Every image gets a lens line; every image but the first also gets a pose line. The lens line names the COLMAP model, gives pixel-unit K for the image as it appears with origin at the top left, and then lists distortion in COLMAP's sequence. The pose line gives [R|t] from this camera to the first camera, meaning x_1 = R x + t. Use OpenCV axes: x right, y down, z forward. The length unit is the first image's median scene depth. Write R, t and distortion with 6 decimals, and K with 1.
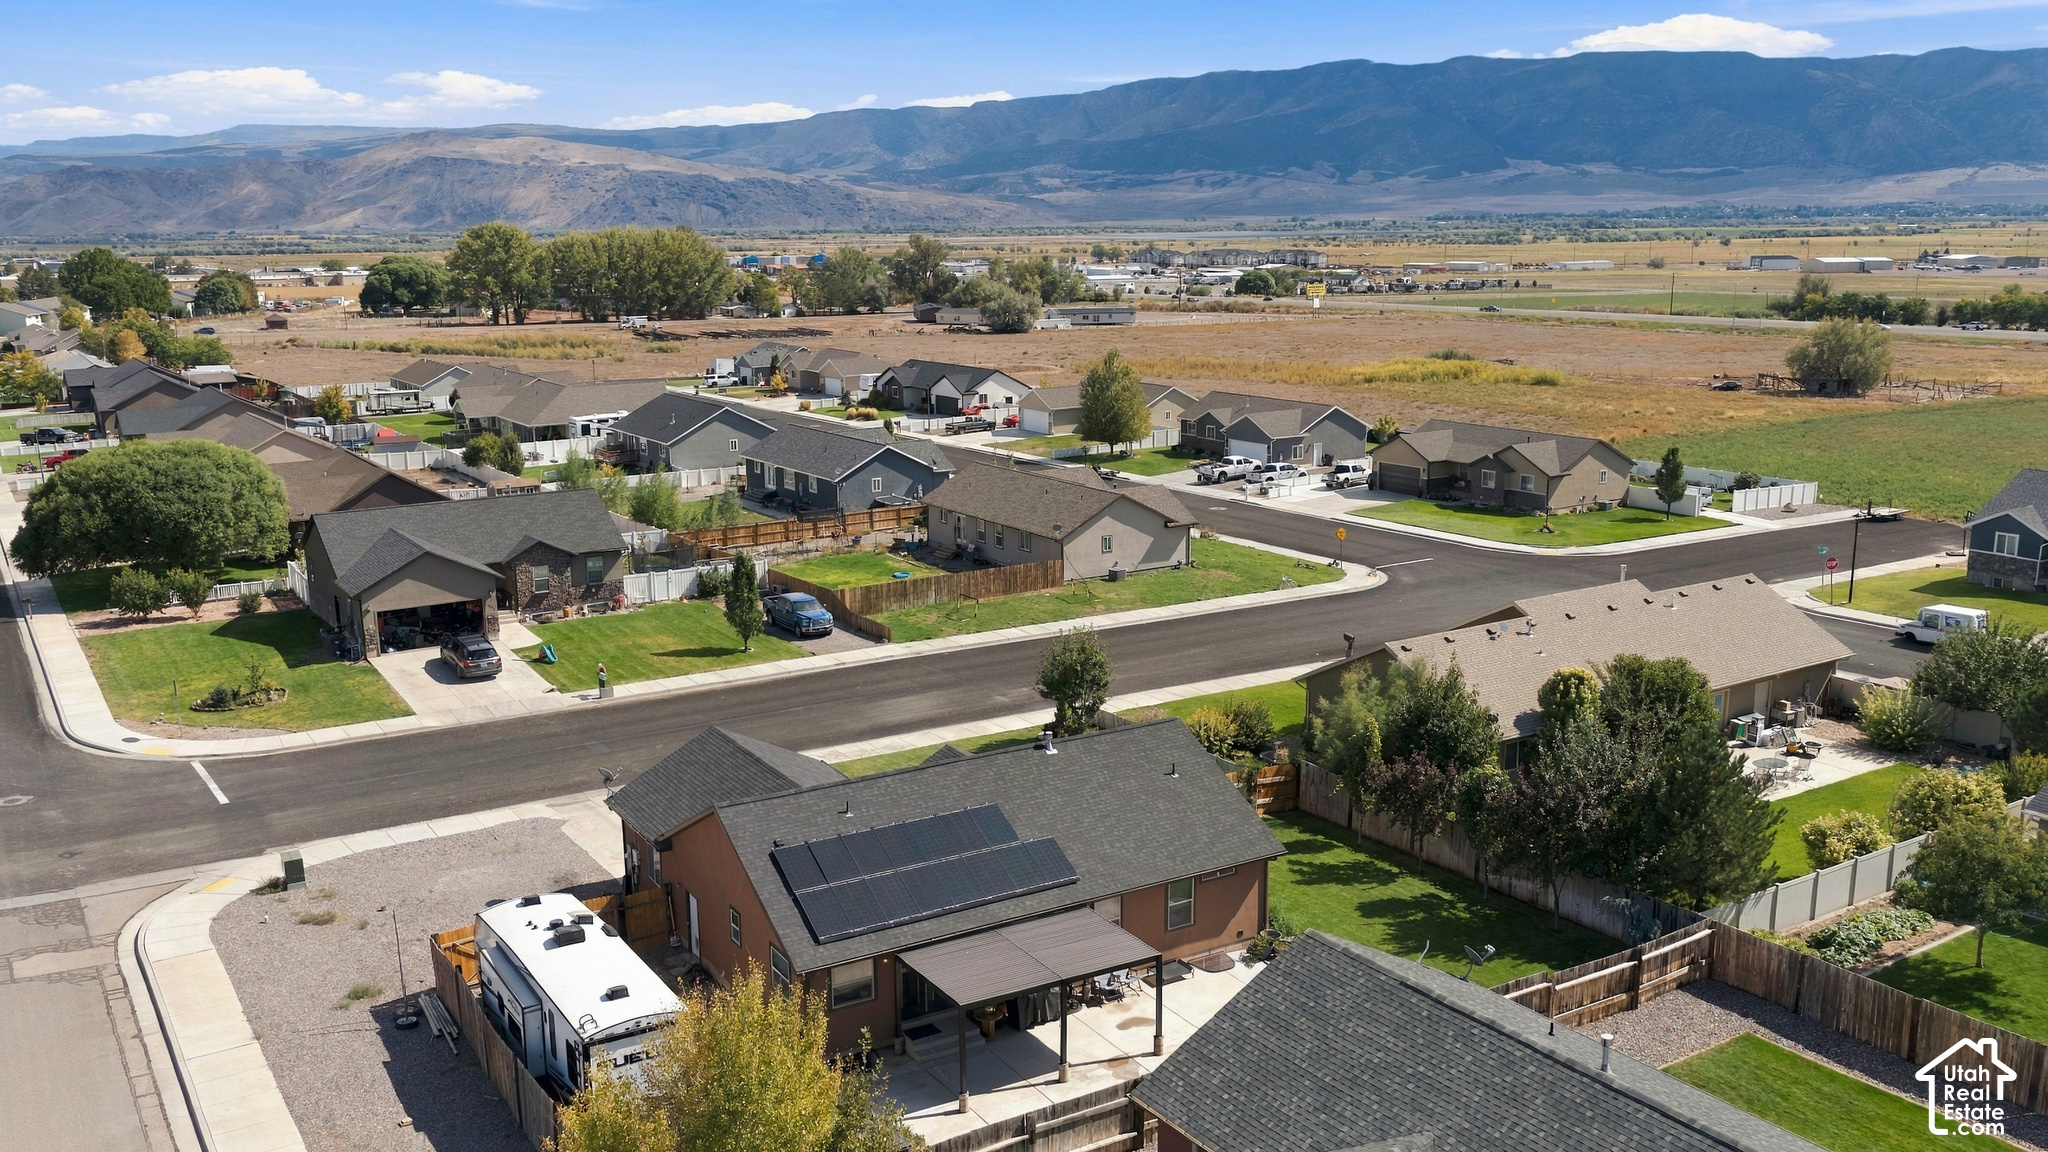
lens RADIAL K [[1694.8, 0, 1020.5], [0, 1694.8, 581.9], [0, 0, 1]] dist [0.023967, -0.054466]
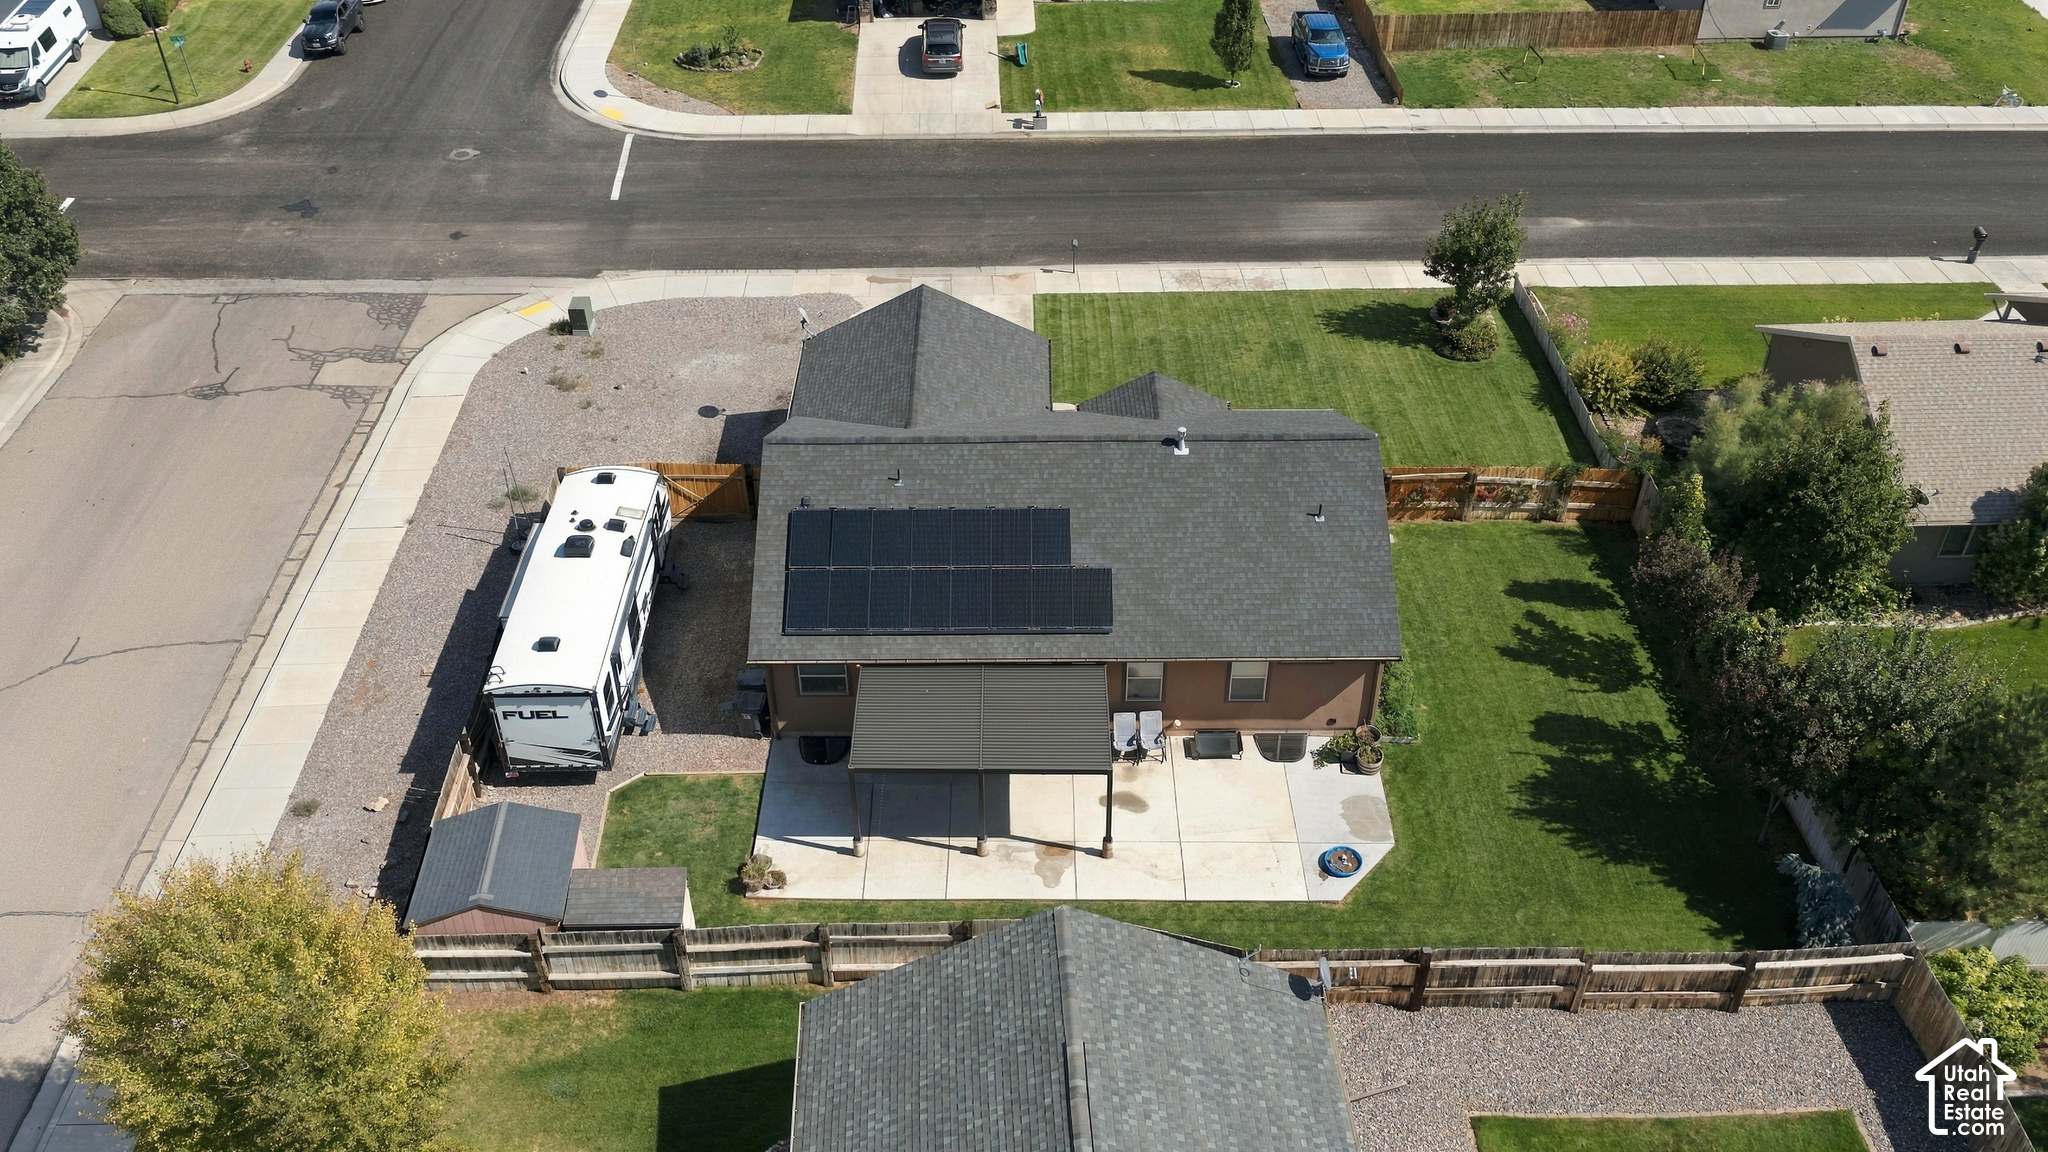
lens RADIAL K [[1694.8, 0, 1020.5], [0, 1694.8, 581.9], [0, 0, 1]] dist [0.023967, -0.054466]
pose [[0.860000, 0.316110, -0.400593, 0.202959], [-0.107908, 0.879926, 0.462695, -0.146884], [0.498754, -0.354691, 0.790847, 0.185072]]
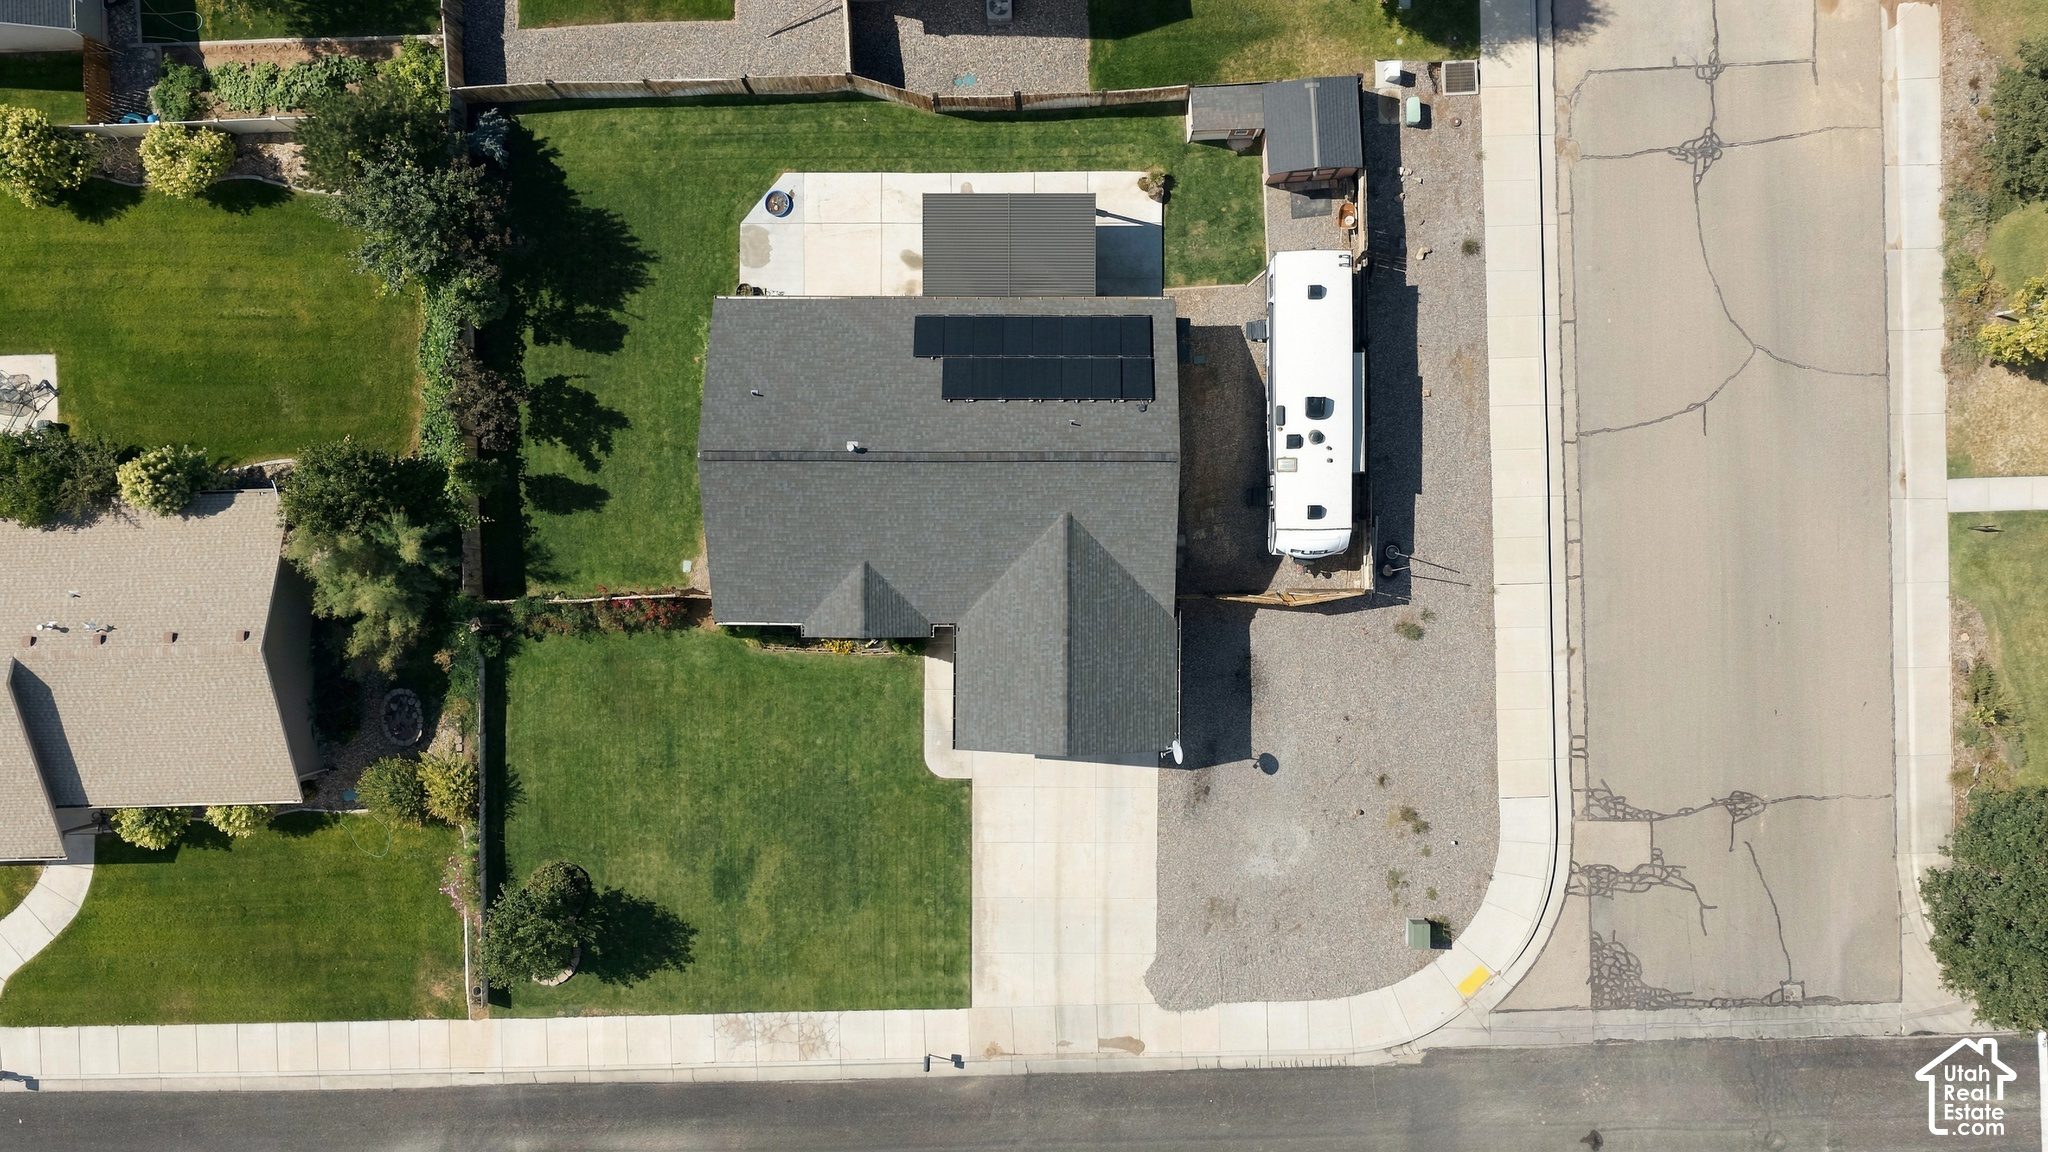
lens RADIAL K [[1694.8, 0, 1020.5], [0, 1694.8, 581.9], [0, 0, 1]] dist [0.023967, -0.054466]
pose [[-0.857819, -0.513658, 0.017372, -0.090122], [0.134432, -0.191624, 0.972218, -0.626914], [-0.496058, 0.836323, 0.233431, 0.512817]]
